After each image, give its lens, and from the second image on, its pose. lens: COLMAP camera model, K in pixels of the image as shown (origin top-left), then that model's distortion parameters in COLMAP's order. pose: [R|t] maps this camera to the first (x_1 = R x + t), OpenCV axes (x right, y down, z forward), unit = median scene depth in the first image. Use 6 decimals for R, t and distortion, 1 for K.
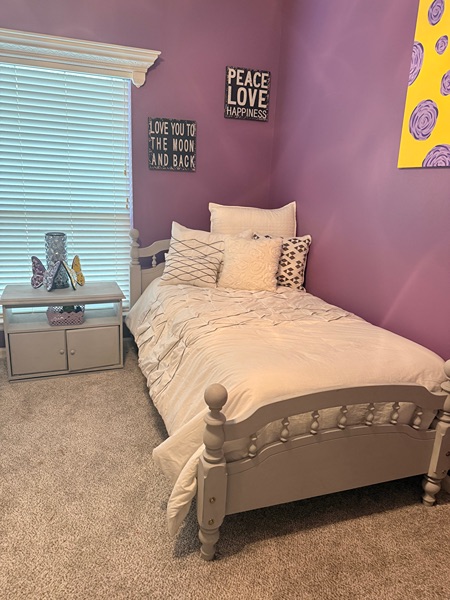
lens RADIAL K [[421.8, 0, 225.2], [0, 421.8, 296.7], [0, 0, 1]] dist [0.025695, -0.041609]
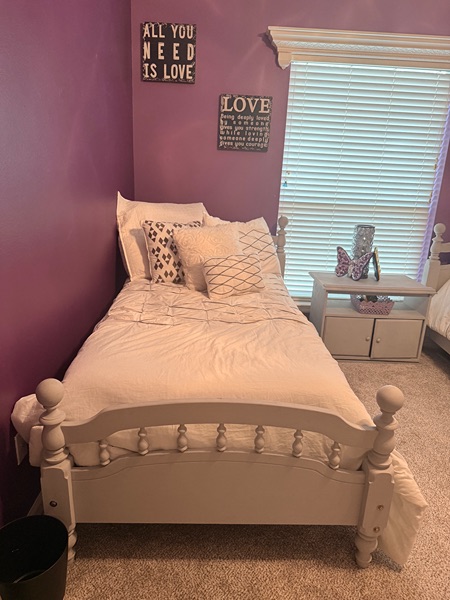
lens RADIAL K [[421.8, 0, 210.7], [0, 421.8, 299.0], [0, 0, 1]] dist [0.025695, -0.041609]
pose [[0.932381, 0.096115, -0.348466, -0.402277], [-0.086224, 0.995311, 0.043825, 0.019619], [0.351044, -0.010815, 0.936296, -0.126696]]
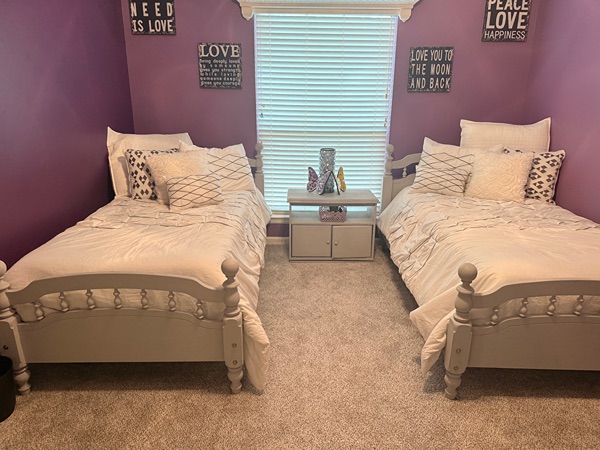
lens RADIAL K [[421.8, 0, 293.7], [0, 421.8, 224.8], [0, 0, 1]] dist [0.025695, -0.041609]
pose [[0.930313, 0.067131, -0.360570, -0.030546], [-0.055025, 0.997526, 0.043749, 0.029220], [0.362615, -0.020860, 0.931706, -0.215963]]
